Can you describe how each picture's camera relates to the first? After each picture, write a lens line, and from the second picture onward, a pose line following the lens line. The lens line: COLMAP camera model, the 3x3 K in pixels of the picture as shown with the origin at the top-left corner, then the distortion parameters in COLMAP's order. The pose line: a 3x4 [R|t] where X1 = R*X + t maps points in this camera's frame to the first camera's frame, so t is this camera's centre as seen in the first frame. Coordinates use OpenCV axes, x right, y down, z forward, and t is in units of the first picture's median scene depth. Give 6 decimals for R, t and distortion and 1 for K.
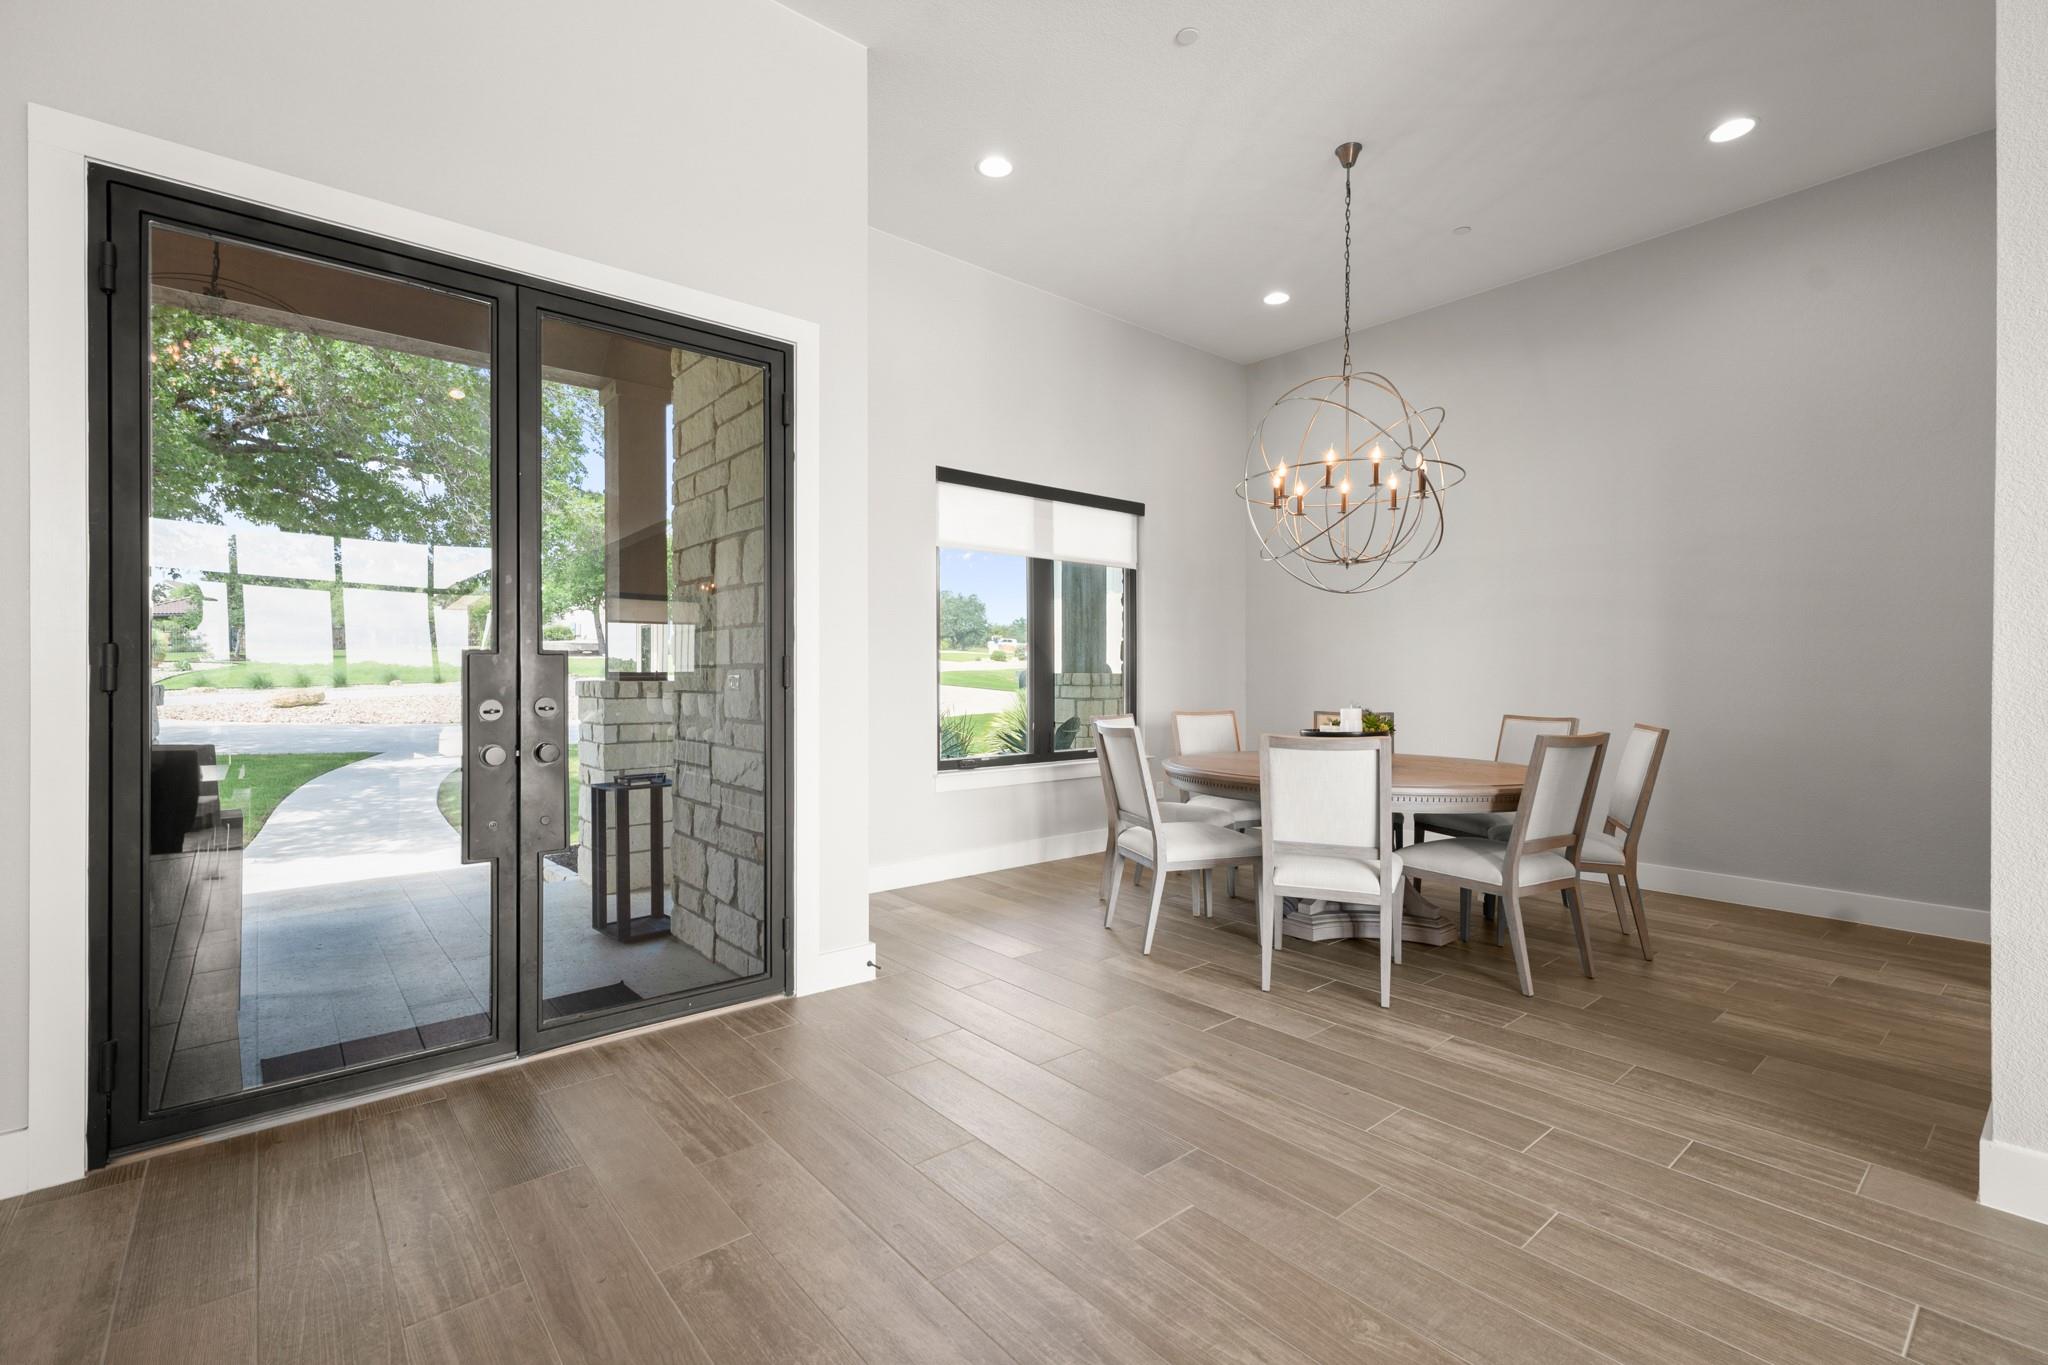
lens RADIAL K [[891.7, 0, 1024.0], [0, 891.7, 682.5], [0, 0, 1]] dist [0.001344, 0.000141]
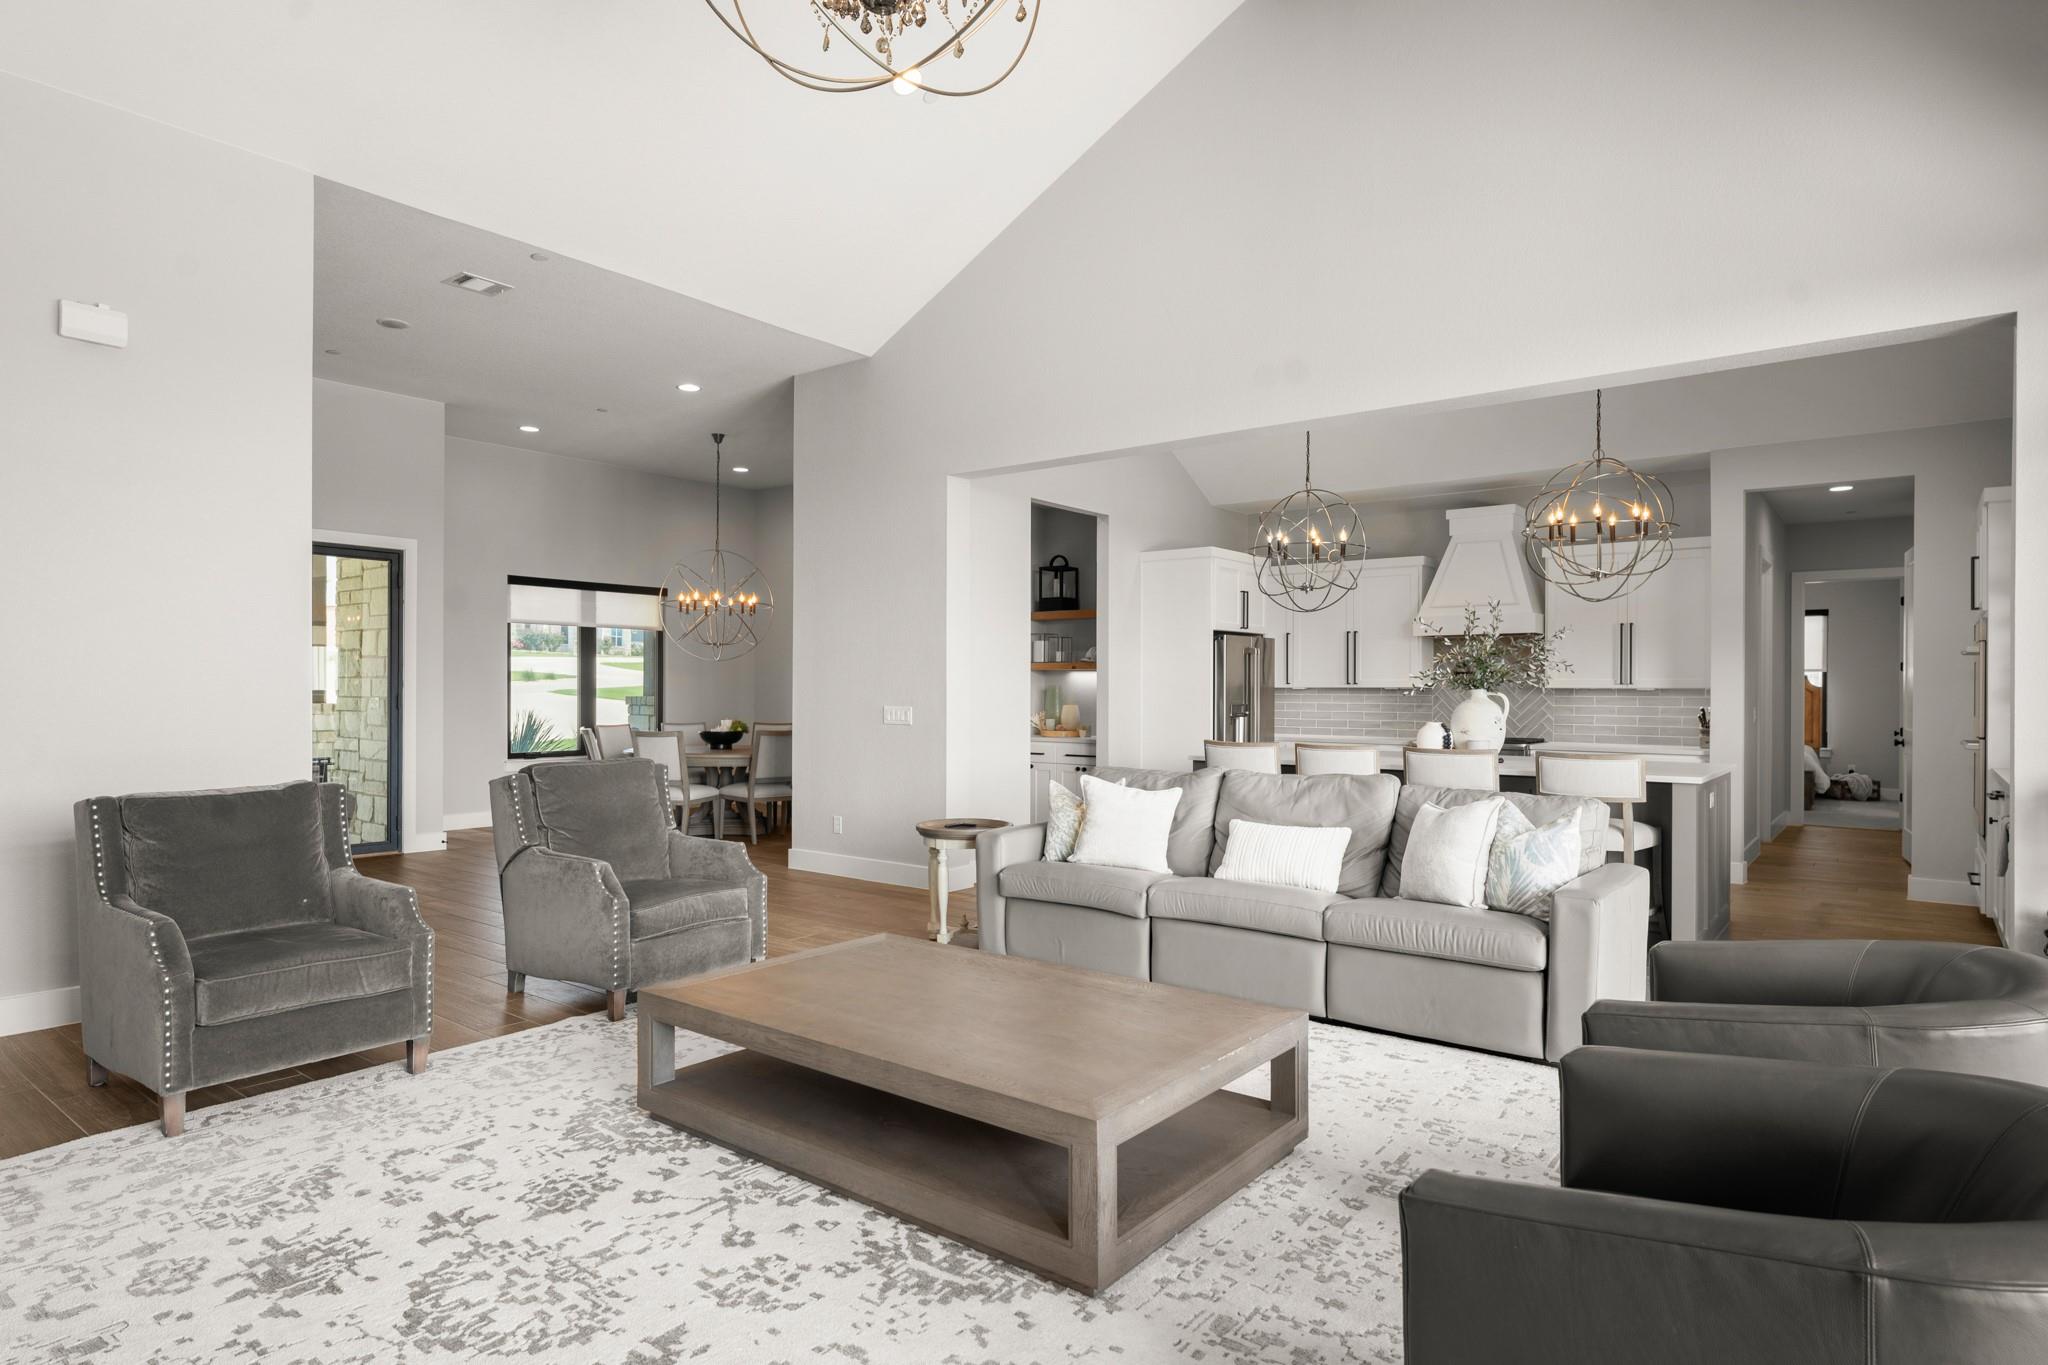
lens RADIAL K [[1136.8, 0, 1031.8], [0, 1136.8, 697.9], [0, 0, 1]] dist [-0.000668, -0.000885]
pose [[0.977882, 0.004431, 0.209112, 0.520374], [-0.004511, 0.999990, -0.000095, -0.023806], [-0.209111, -0.000851, 0.977892, -1.595979]]
